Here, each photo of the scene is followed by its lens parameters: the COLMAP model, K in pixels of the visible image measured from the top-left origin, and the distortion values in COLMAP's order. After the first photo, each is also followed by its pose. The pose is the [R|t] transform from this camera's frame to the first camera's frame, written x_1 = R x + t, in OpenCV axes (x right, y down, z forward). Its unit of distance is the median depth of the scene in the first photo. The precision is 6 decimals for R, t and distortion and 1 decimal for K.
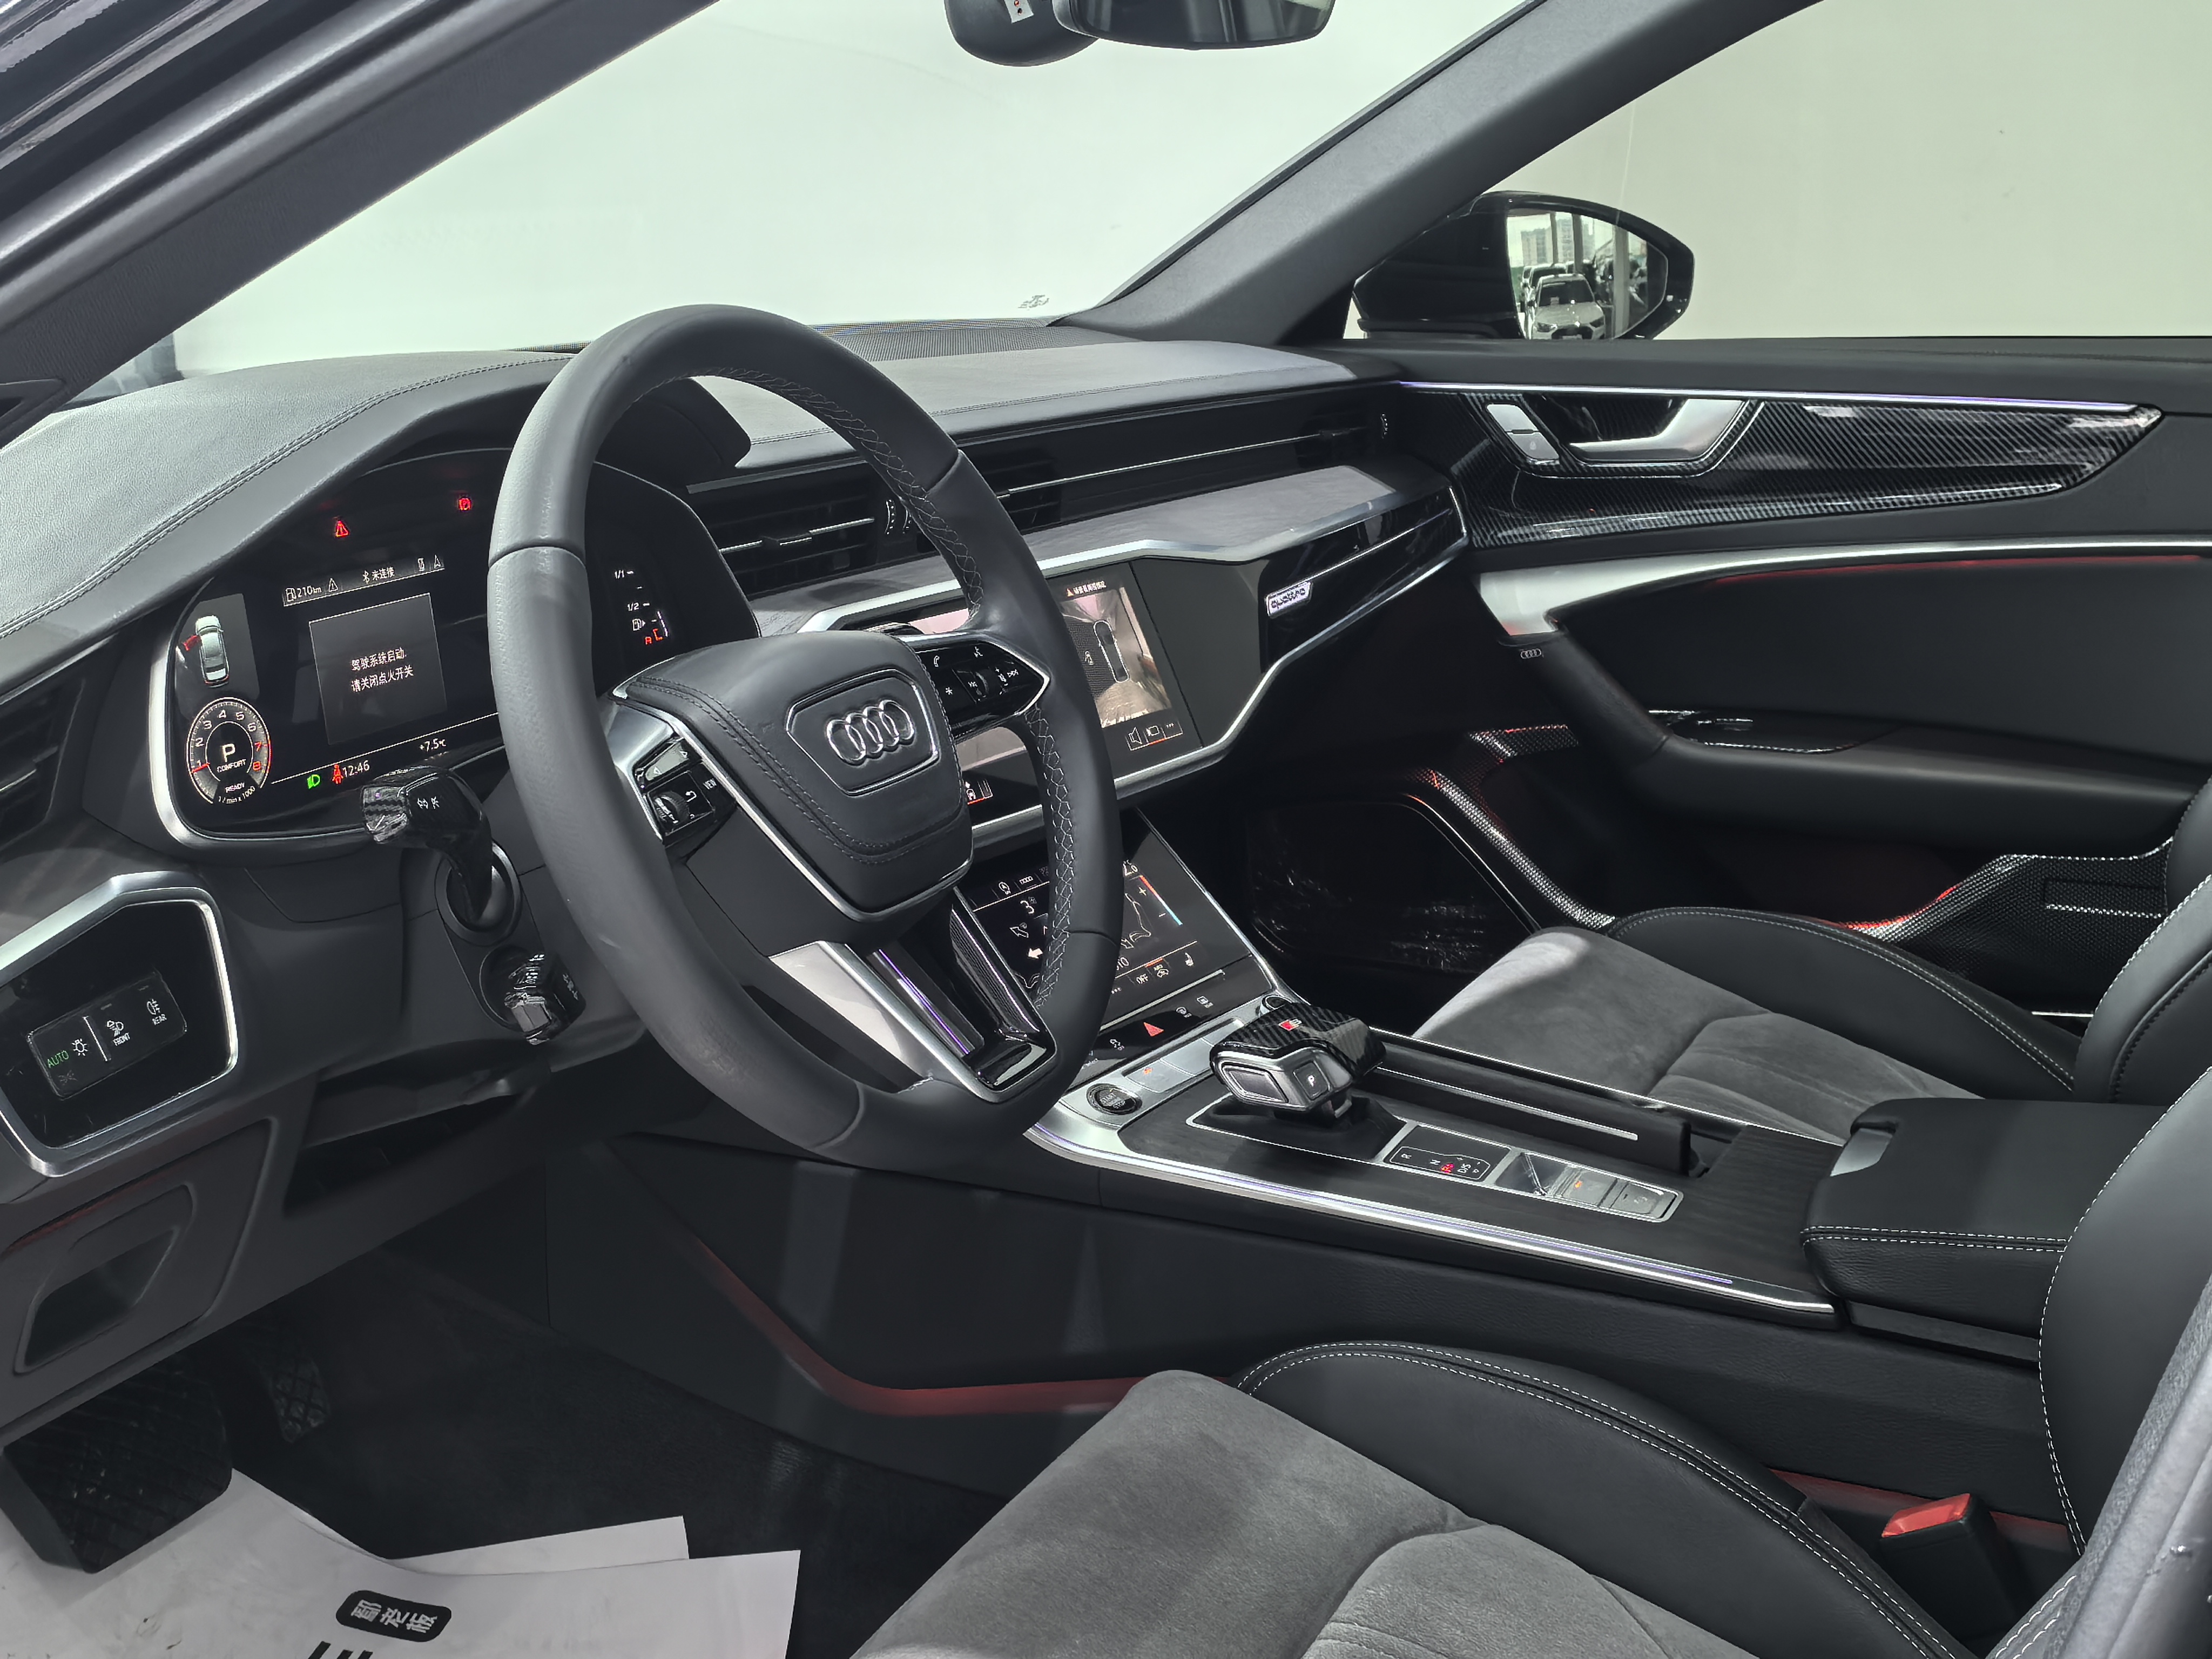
lens RADIAL K [[2649.7, 0, 1101.3], [0, 2649.7, 806.3], [0, 0, 1]] dist [0.060518, 0.000000]
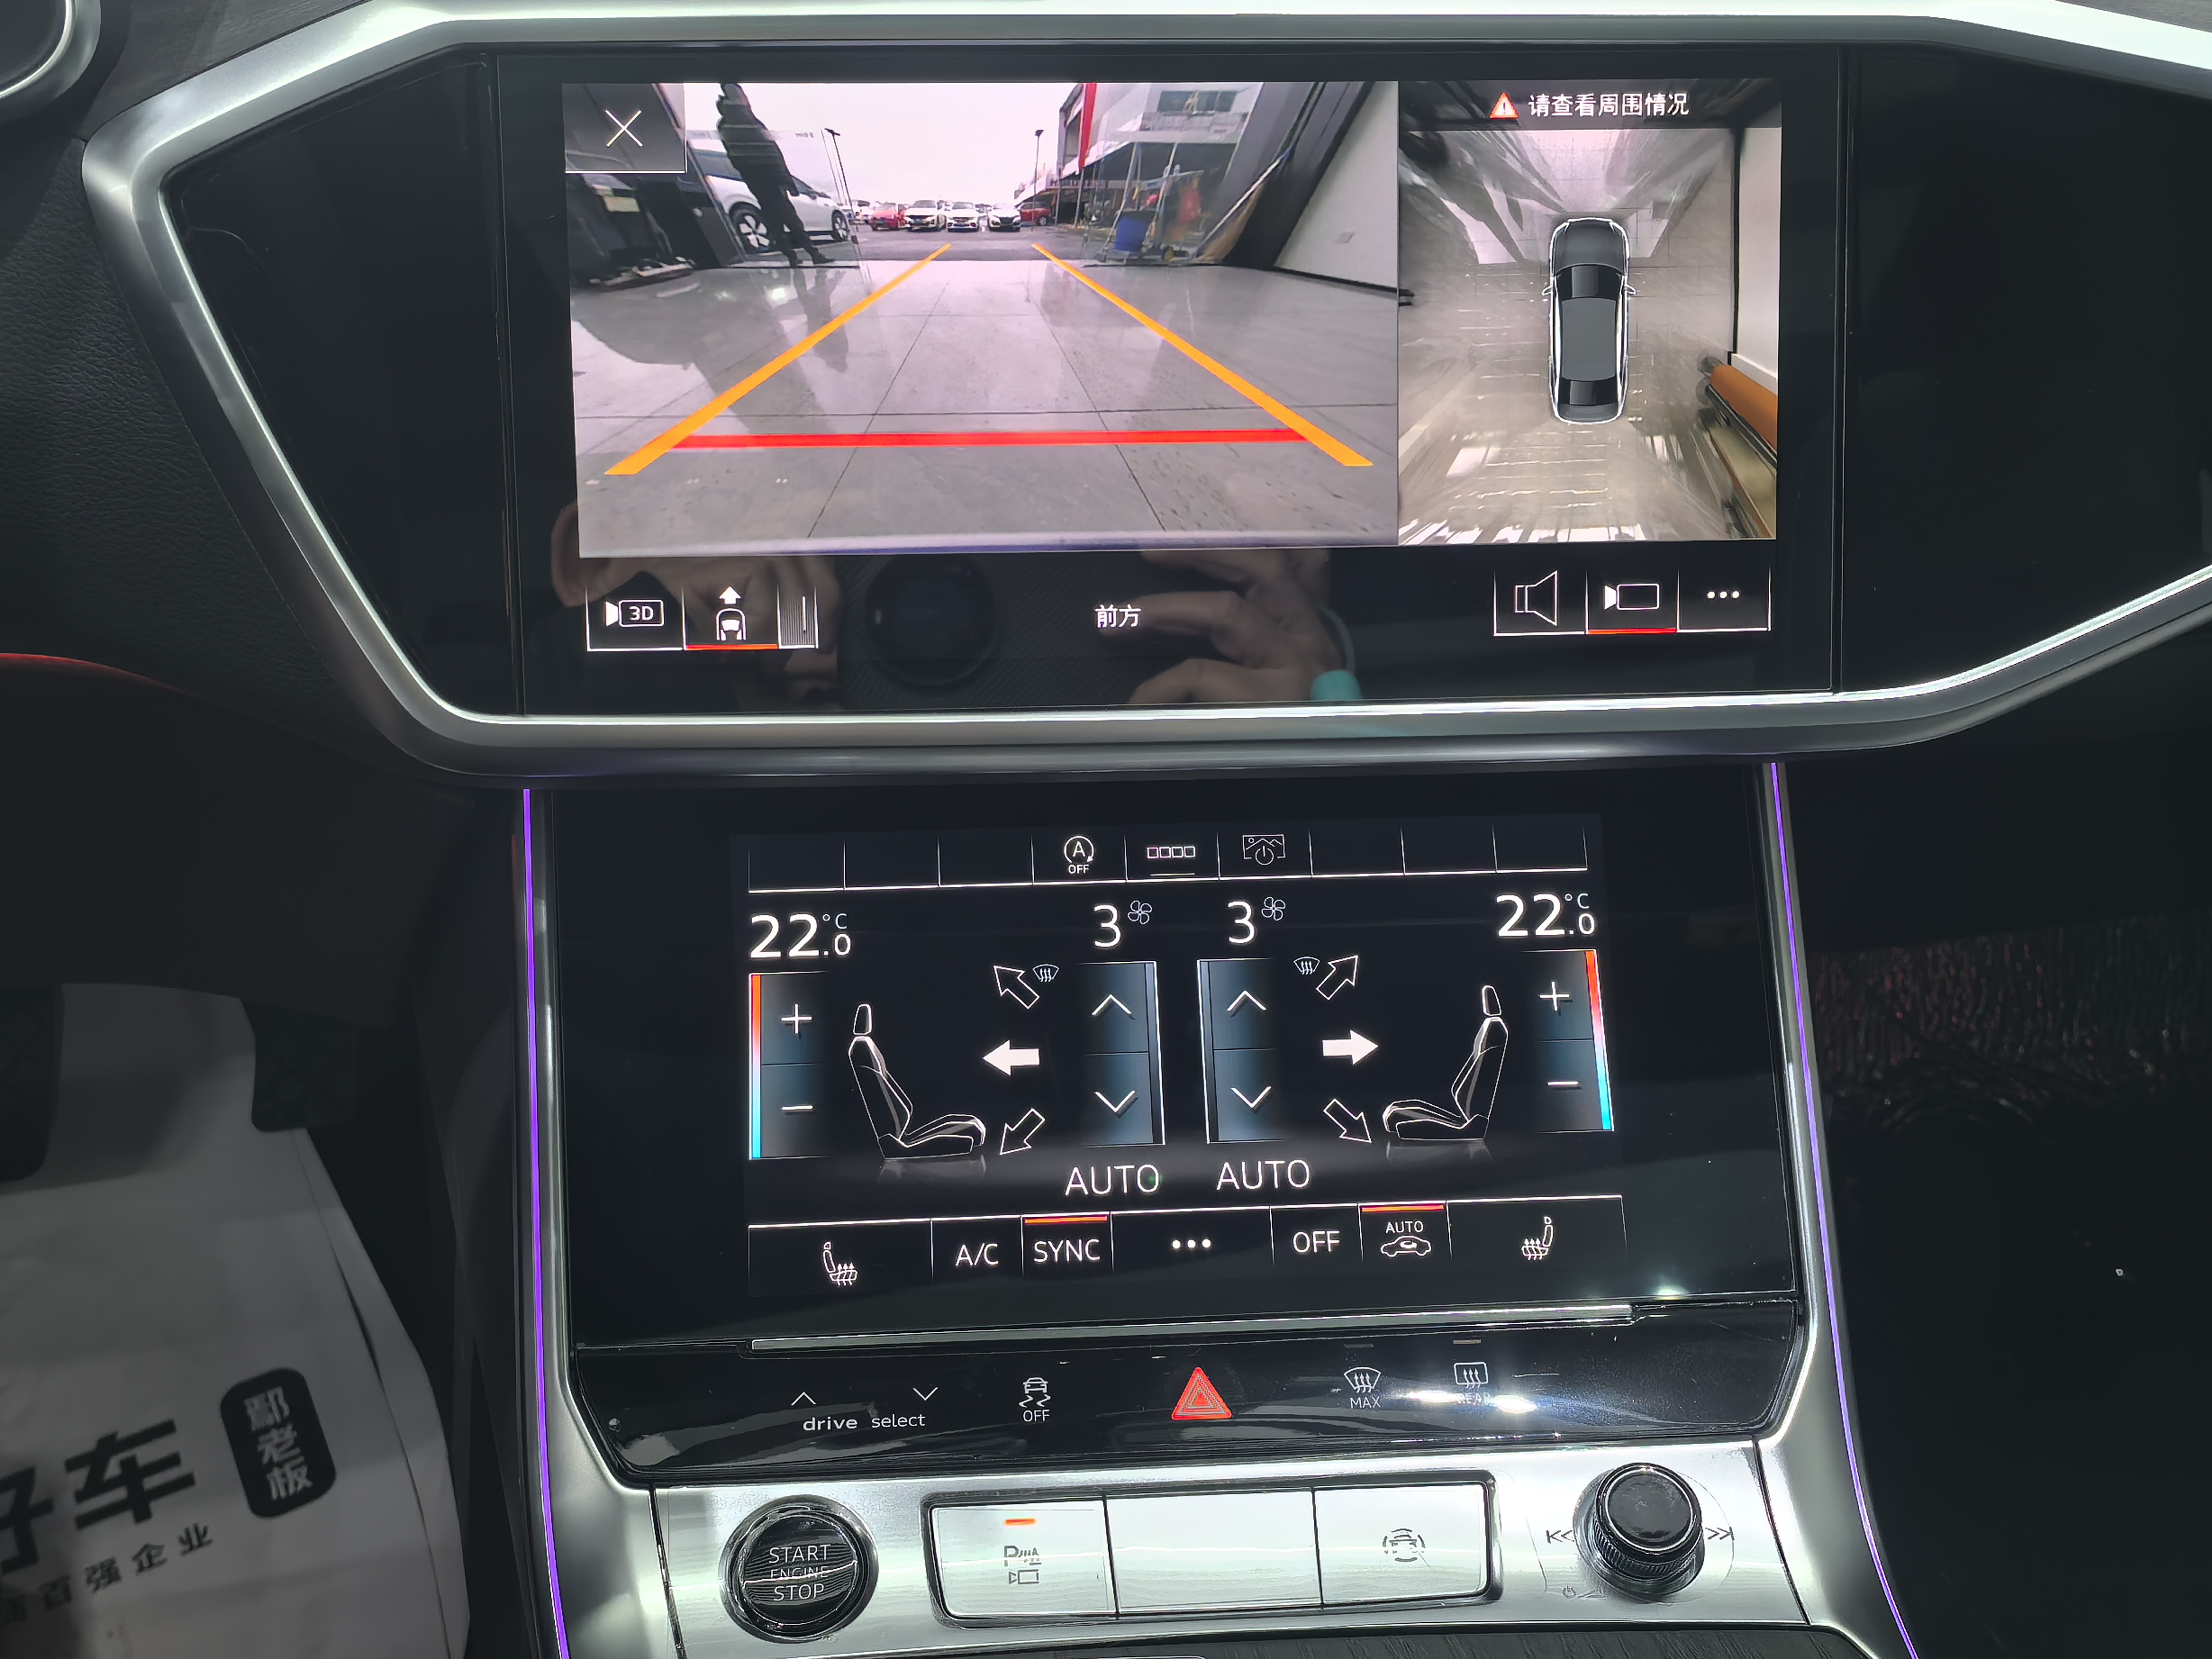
lens RADIAL K [[2649.7, 0, 1117.5], [0, 2649.7, 793.3], [0, 0, 1]] dist [0.060518, 0.000000]
pose [[0.640350, 0.427341, -0.638225, 0.271840], [-0.213614, 0.897235, 0.386444, -0.164462], [0.737781, -0.111125, 0.665830, 1.013119]]
